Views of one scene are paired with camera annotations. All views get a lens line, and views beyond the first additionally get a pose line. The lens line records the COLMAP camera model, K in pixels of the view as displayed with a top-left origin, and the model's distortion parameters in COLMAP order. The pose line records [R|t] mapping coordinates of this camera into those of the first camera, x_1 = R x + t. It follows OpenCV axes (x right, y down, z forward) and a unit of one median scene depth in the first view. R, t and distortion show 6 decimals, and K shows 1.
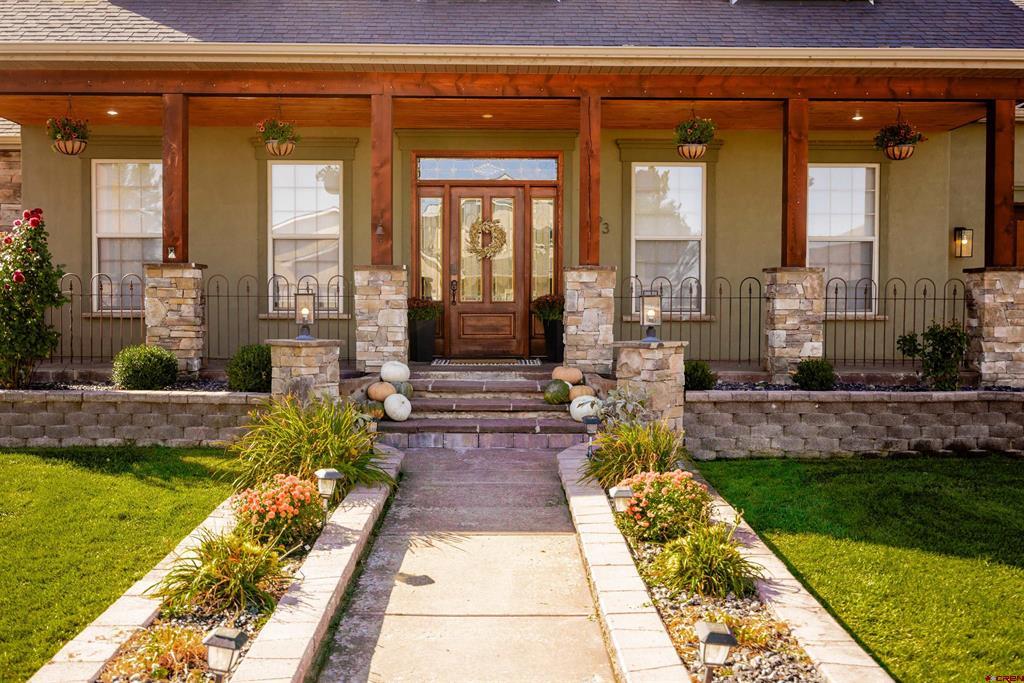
lens RADIAL K [[975.1, 0, 511.0], [0, 975.1, 341.1], [0, 0, 1]] dist [-0.005248, 0.000000]
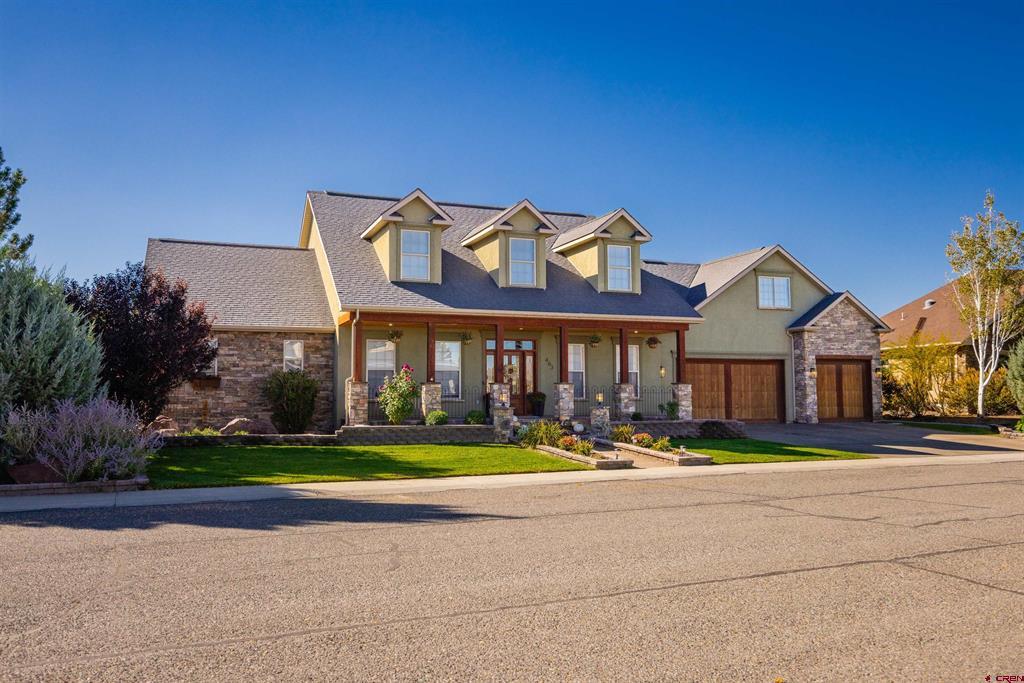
lens RADIAL K [[814.2, 0, 513.1], [0, 814.2, 341.6], [0, 0, 1]] dist [-0.000418, 0.000018]
pose [[0.931278, 0.016322, 0.363943, -0.991313], [0.017716, 0.995785, -0.089992, 0.020014], [-0.363878, 0.090256, 0.927064, -1.287276]]
